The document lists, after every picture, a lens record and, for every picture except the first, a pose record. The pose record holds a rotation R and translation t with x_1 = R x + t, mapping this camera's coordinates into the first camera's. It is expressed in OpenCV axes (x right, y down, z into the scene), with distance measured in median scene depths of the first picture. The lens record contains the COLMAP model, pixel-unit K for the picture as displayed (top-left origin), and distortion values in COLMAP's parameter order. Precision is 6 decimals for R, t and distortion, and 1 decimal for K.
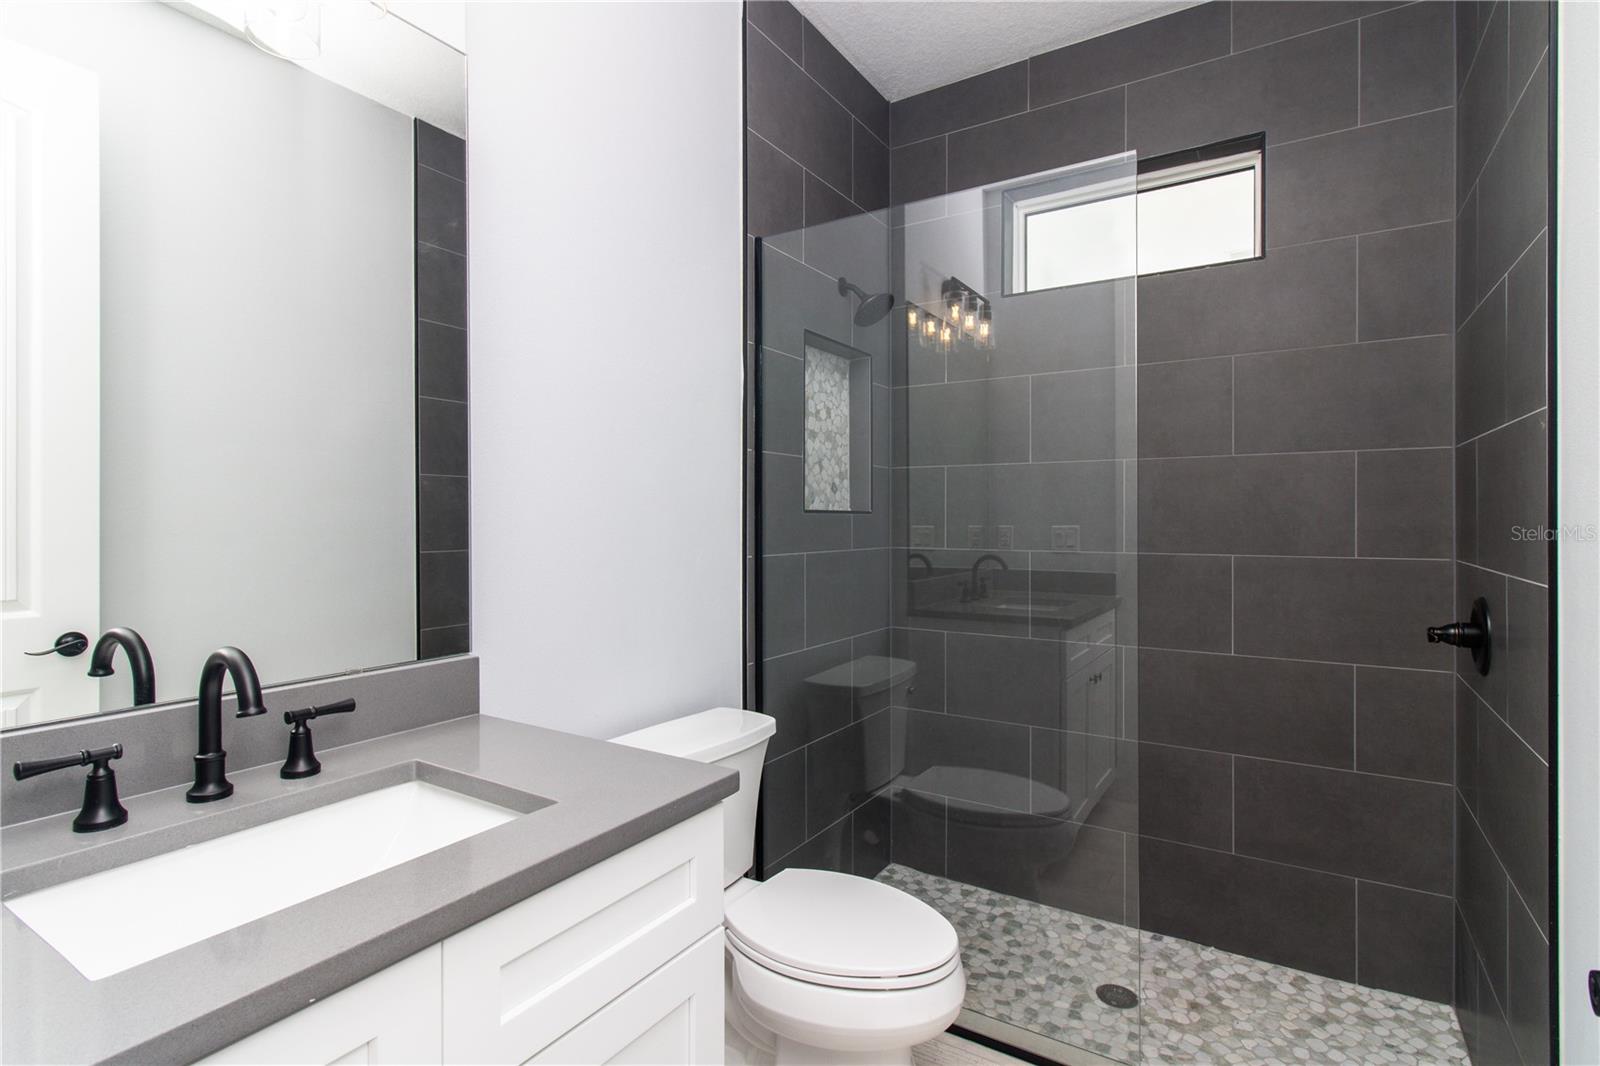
lens RADIAL K [[740.5, 0, 800.2], [0, 740.5, 515.1], [0, 0, 1]] dist [0.000655, -0.000065]
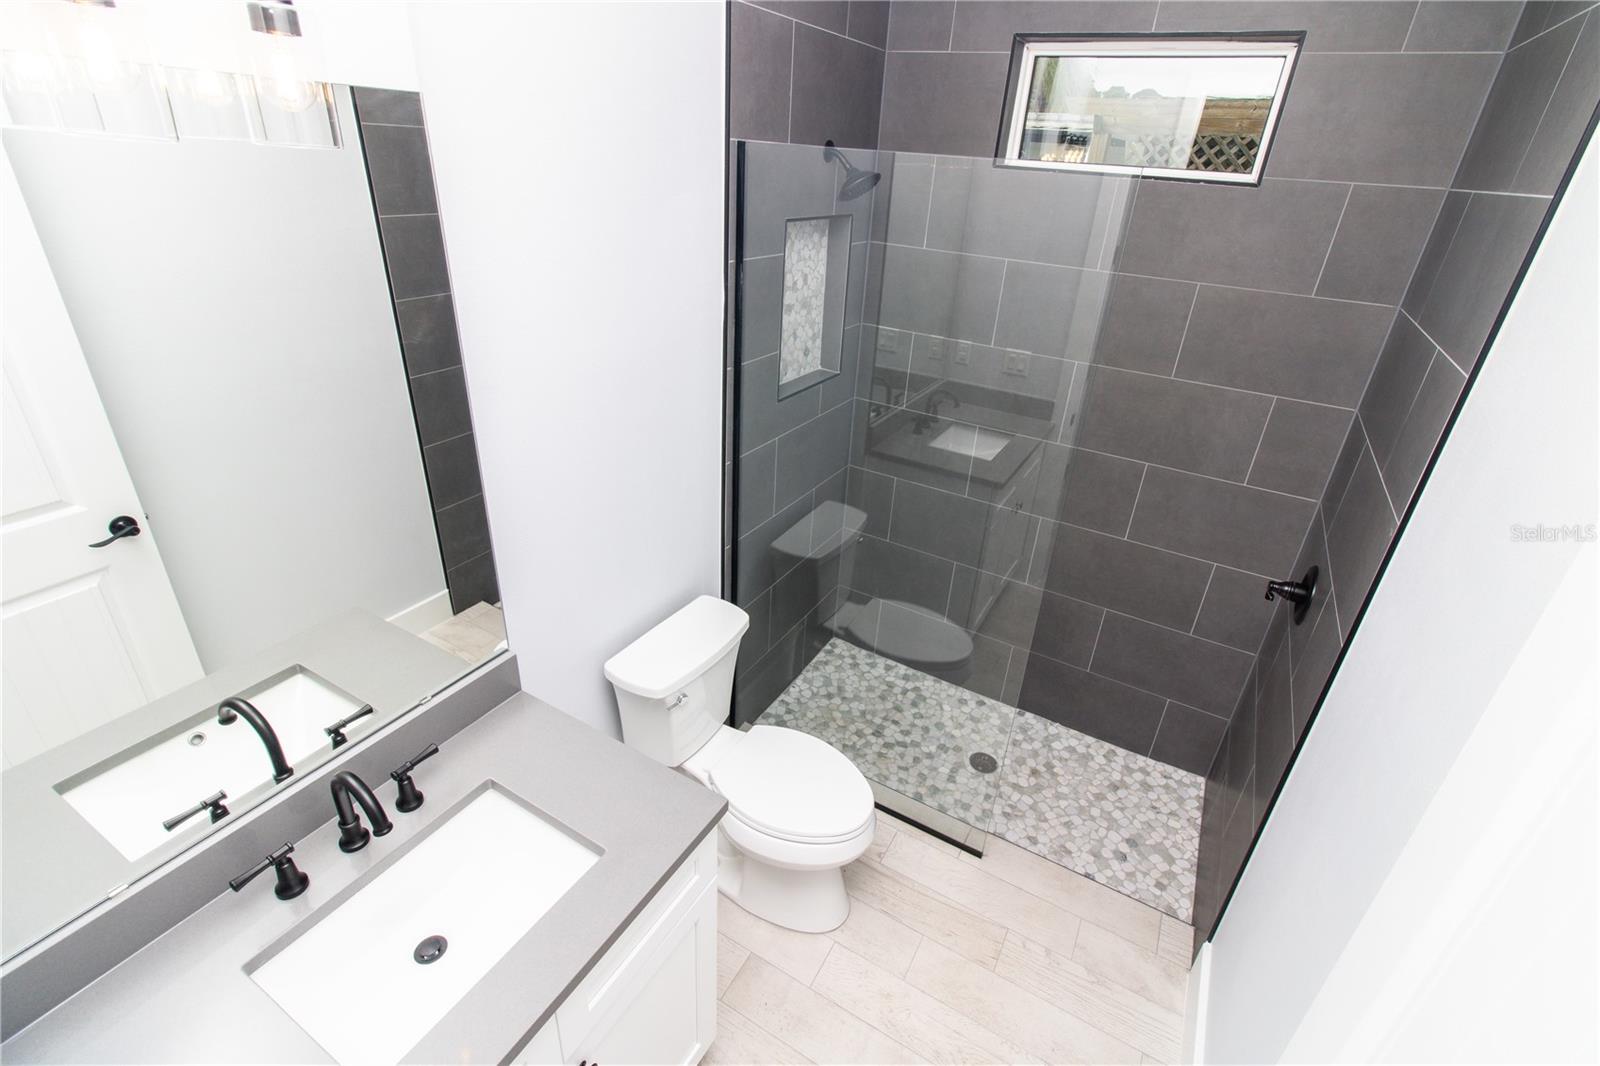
lens RADIAL K [[709.0, 0, 801.5], [0, 709.0, 466.6], [0, 0, 1]] dist [0.001486, 0.000394]
pose [[0.997546, 0.033172, 0.061660, -0.023125], [-0.056133, 0.905269, 0.421114, -0.393472], [-0.041850, -0.423542, 0.904909, 0.018810]]
